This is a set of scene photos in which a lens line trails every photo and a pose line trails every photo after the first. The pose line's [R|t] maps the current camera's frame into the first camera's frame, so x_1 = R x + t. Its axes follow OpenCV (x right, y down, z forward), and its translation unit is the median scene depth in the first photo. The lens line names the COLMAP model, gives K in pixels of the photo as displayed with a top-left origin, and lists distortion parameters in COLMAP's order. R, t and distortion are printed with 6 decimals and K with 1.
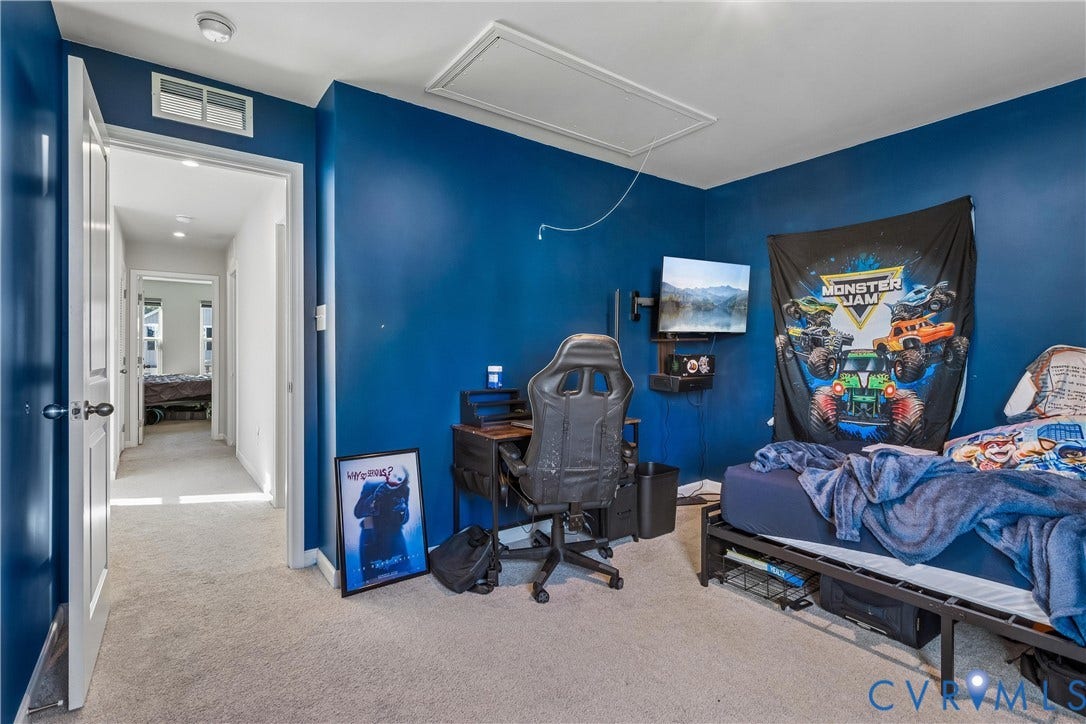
lens RADIAL K [[517.9, 0, 543.0], [0, 517.9, 362.0], [0, 0, 1]] dist [0.000513, -0.000014]
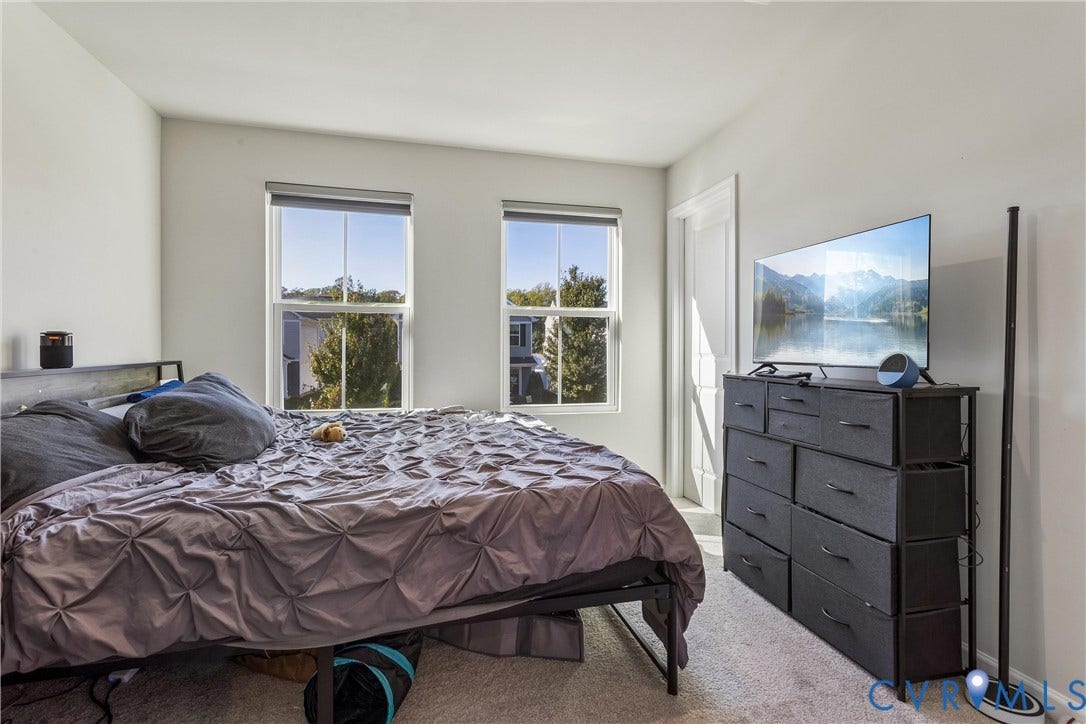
lens RADIAL K [[517.9, 0, 543.0], [0, 517.9, 362.0], [0, 0, 1]] dist [0.000513, -0.000014]
pose [[0.925648, 0.002080, -0.378379, -0.521427], [-0.002006, 0.999998, 0.000589, -0.006925], [0.378380, 0.000213, 0.925650, 0.709240]]
